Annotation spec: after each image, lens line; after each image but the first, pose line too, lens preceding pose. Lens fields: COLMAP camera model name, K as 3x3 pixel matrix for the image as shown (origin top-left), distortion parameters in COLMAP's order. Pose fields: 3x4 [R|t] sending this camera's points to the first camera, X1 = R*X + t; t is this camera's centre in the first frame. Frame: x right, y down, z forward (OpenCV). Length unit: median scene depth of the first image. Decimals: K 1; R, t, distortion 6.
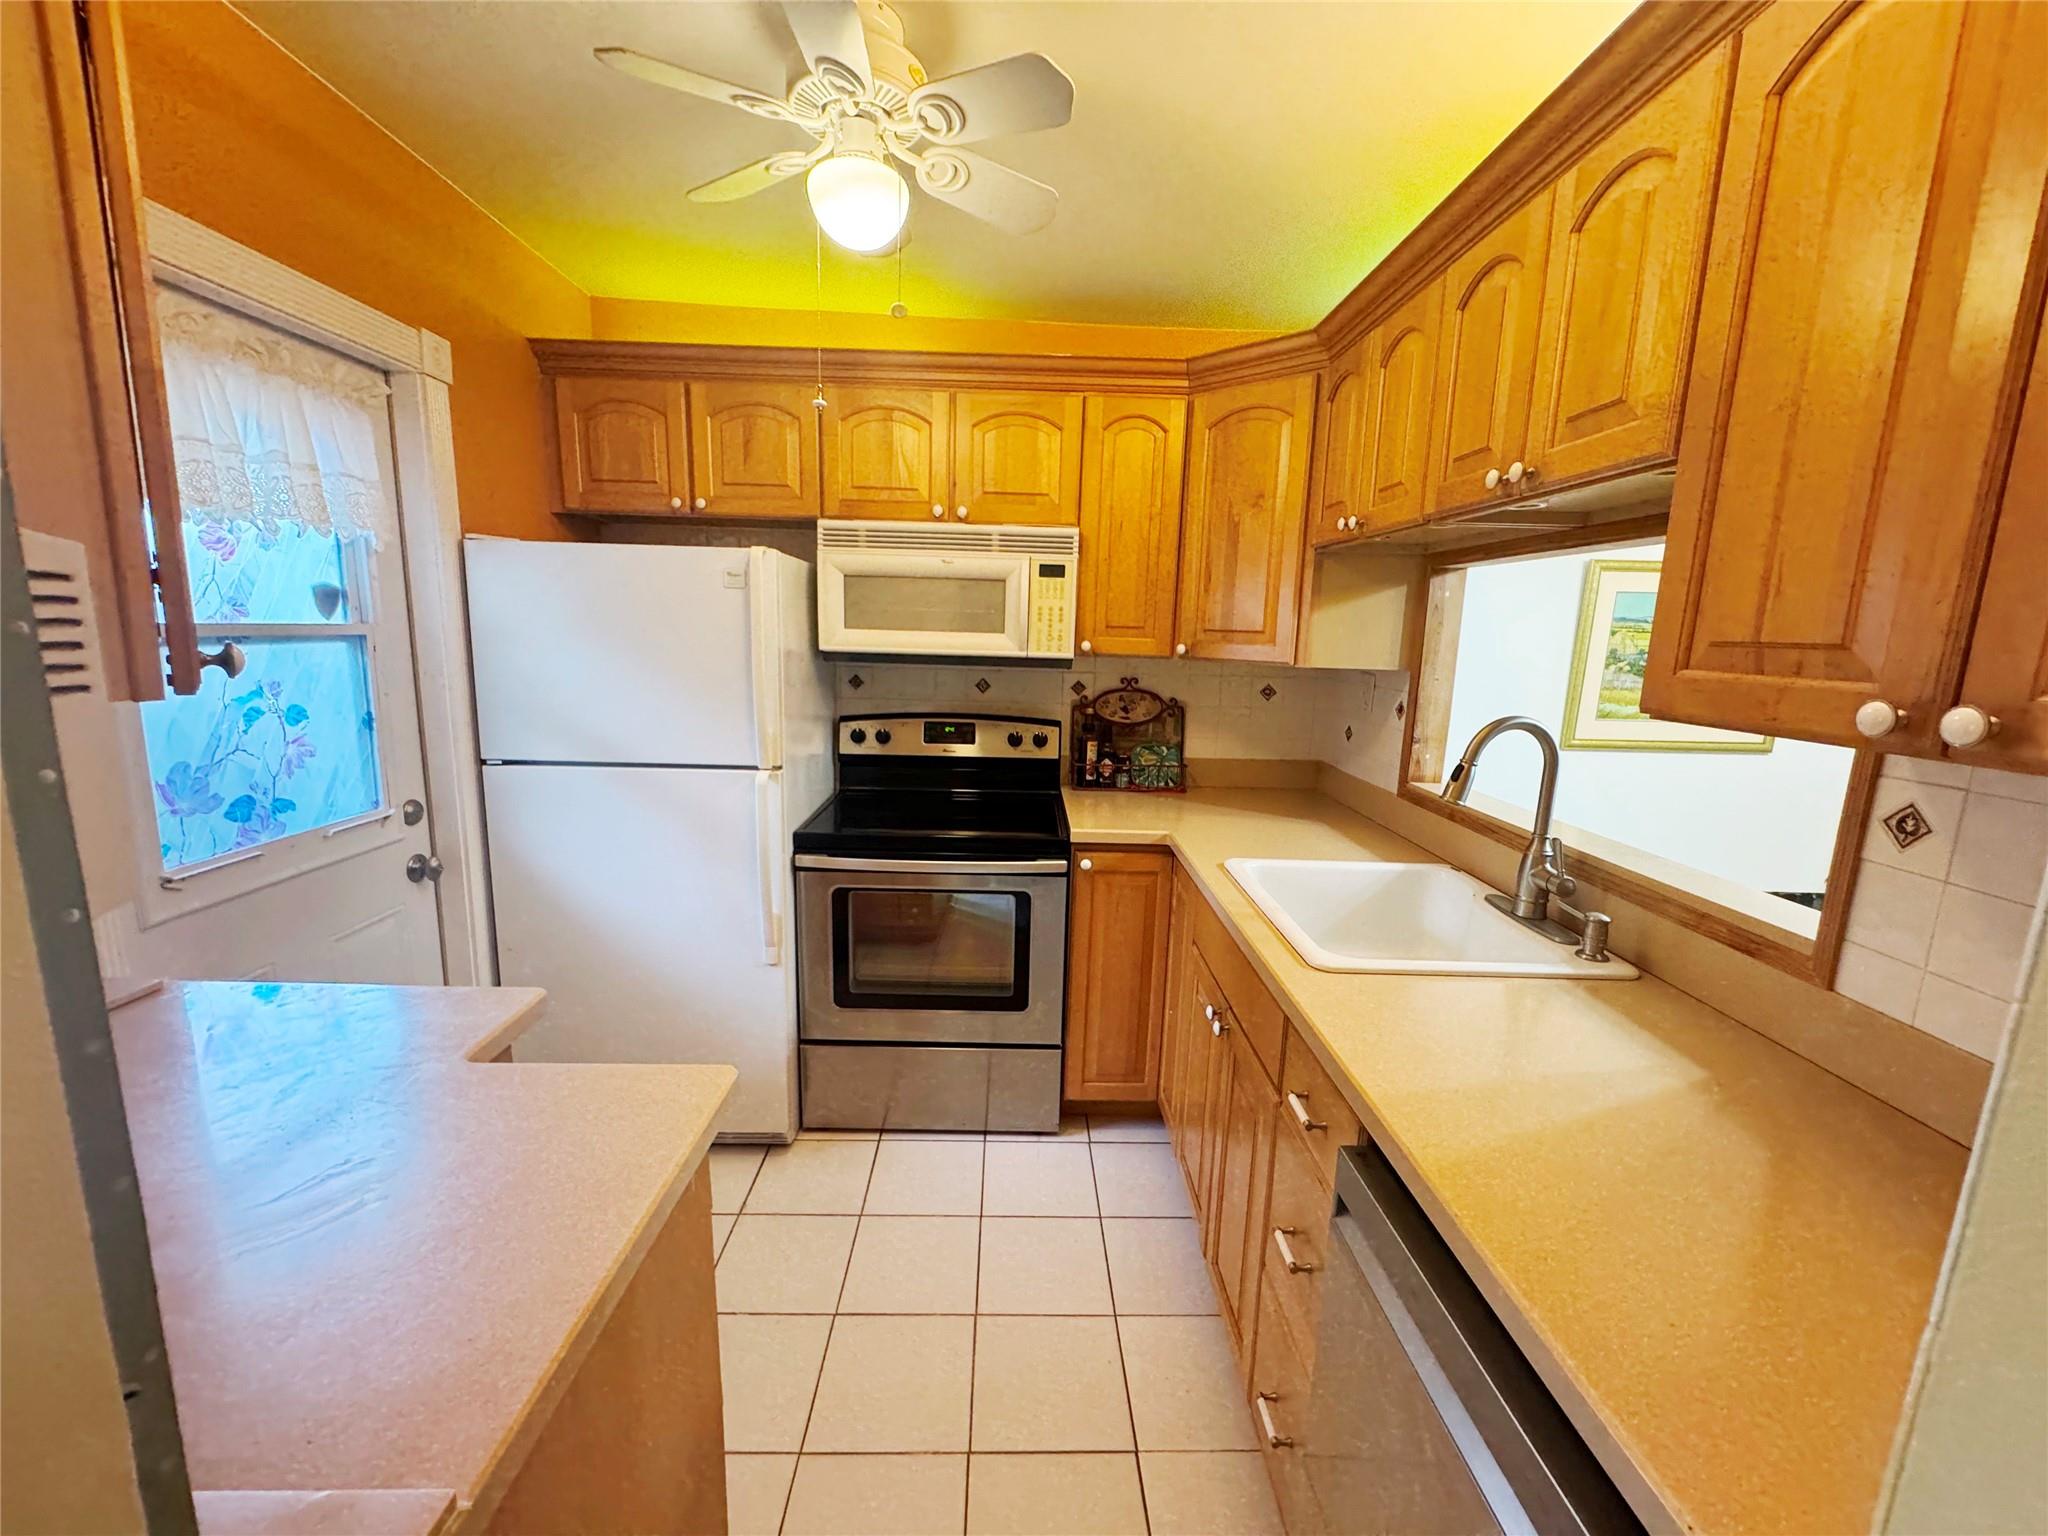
lens RADIAL K [[820.0, 0, 1027.2], [0, 820.0, 768.0], [0, 0, 1]] dist [-0.001154, -0.000579]
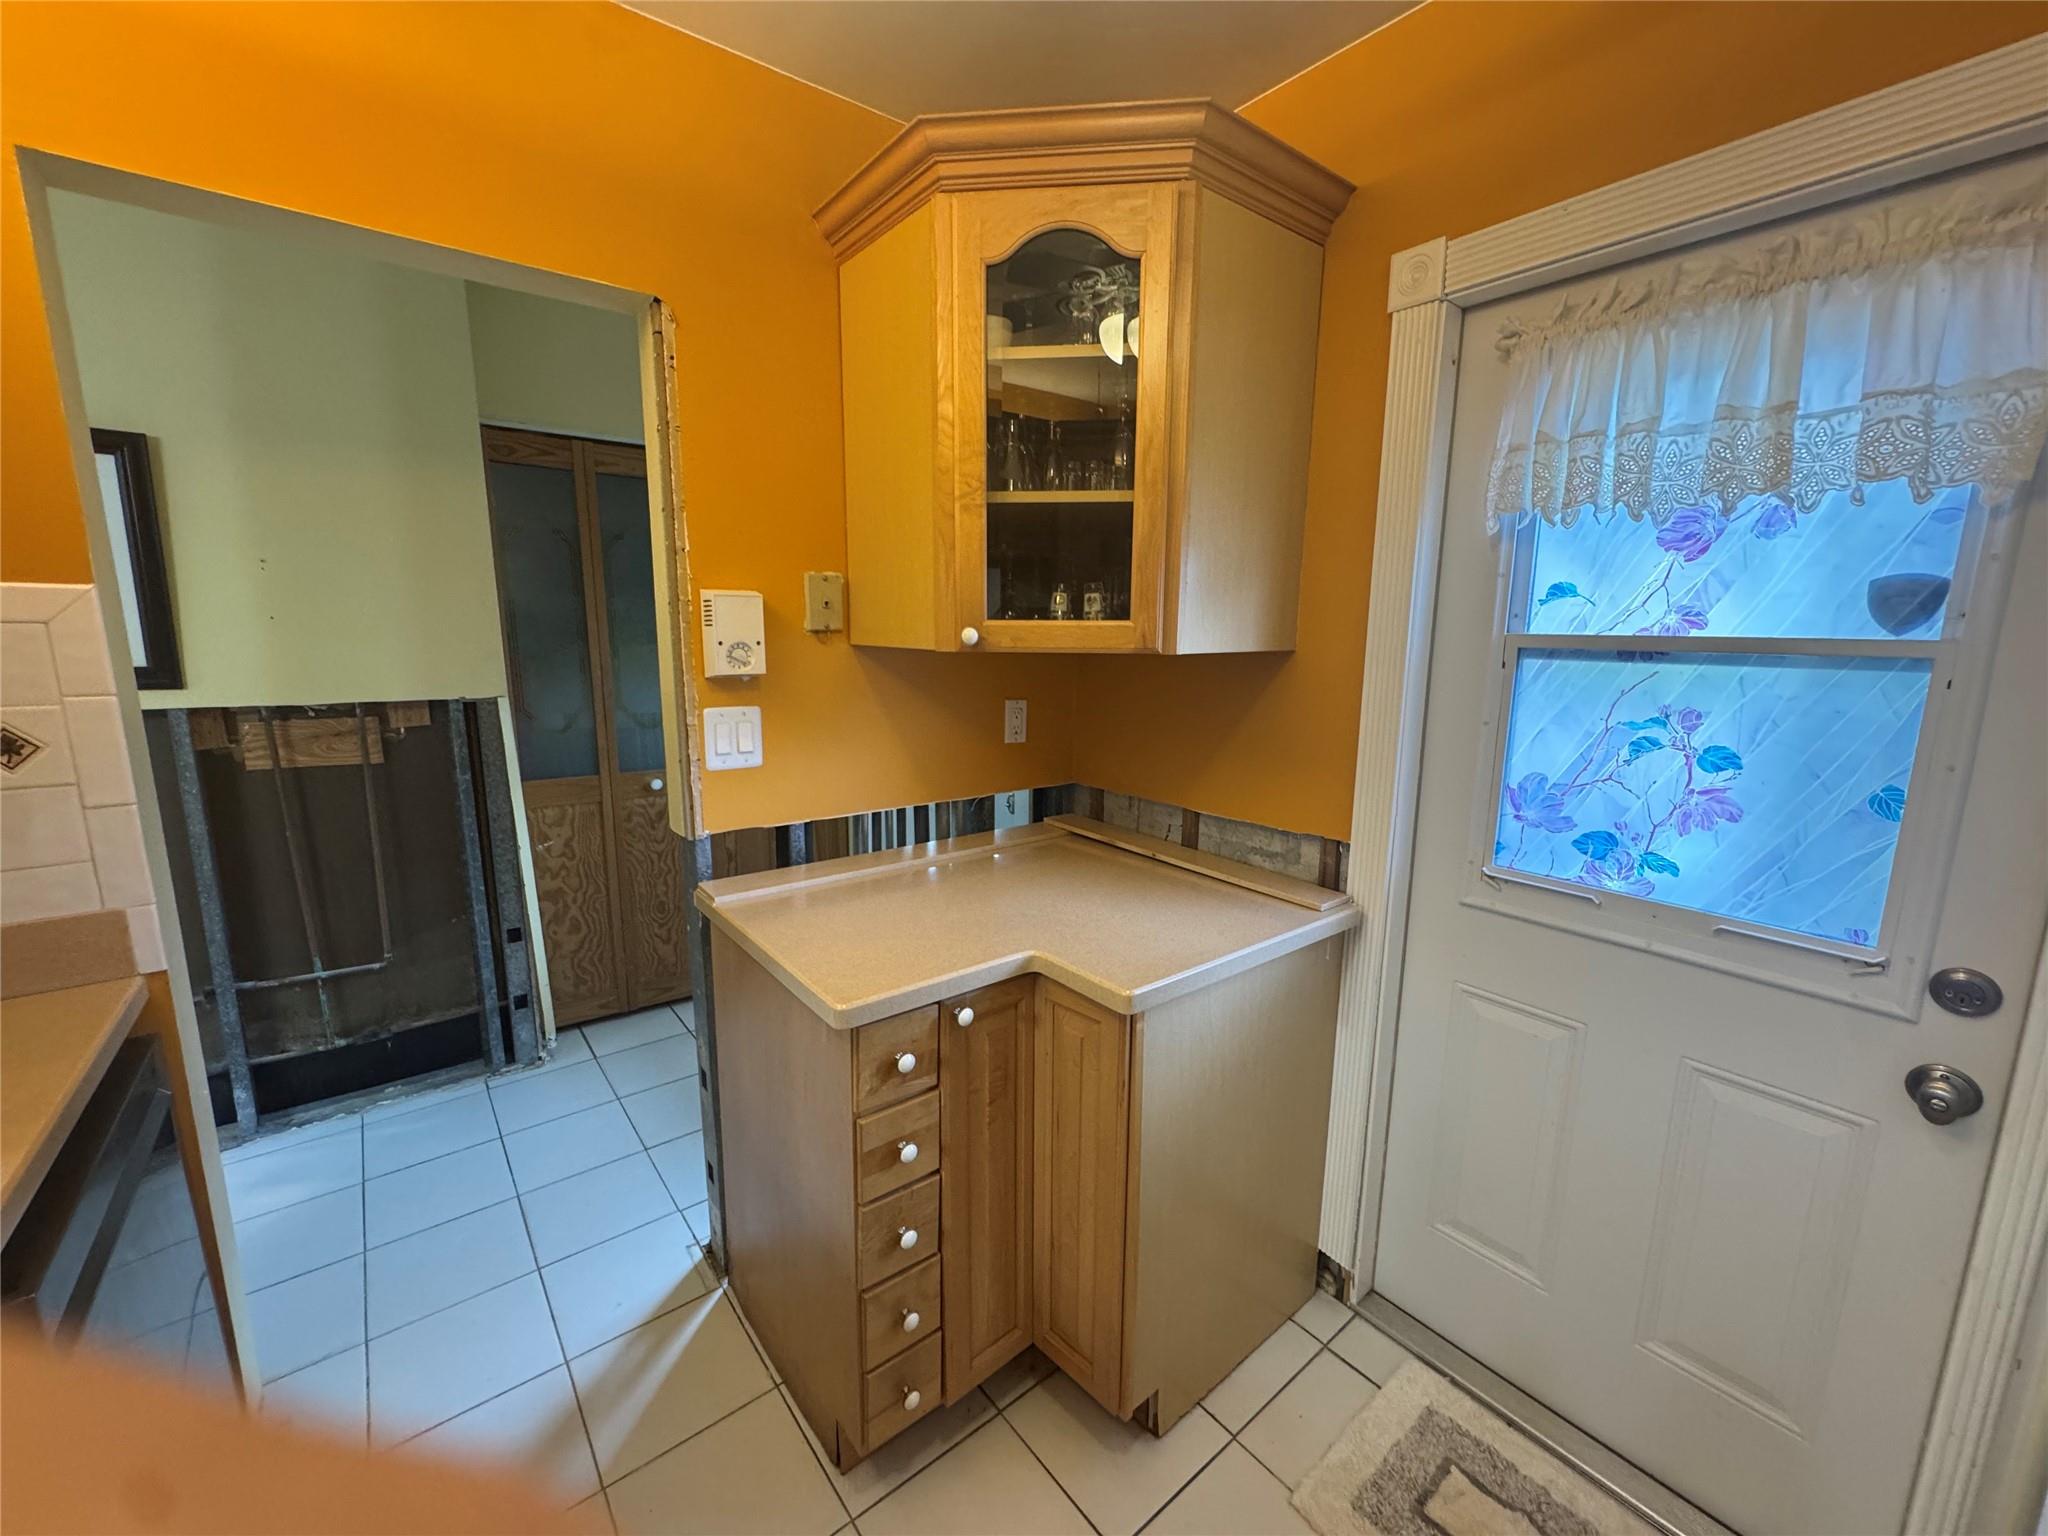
lens RADIAL K [[820.0, 0, 1027.2], [0, 820.0, 768.0], [0, 0, 1]] dist [-0.001154, -0.000579]
pose [[-0.791519, 0.070925, -0.607015, 0.061913], [-0.135234, 0.948295, 0.287140, -0.197161], [0.595994, 0.309365, -0.741002, 1.246754]]
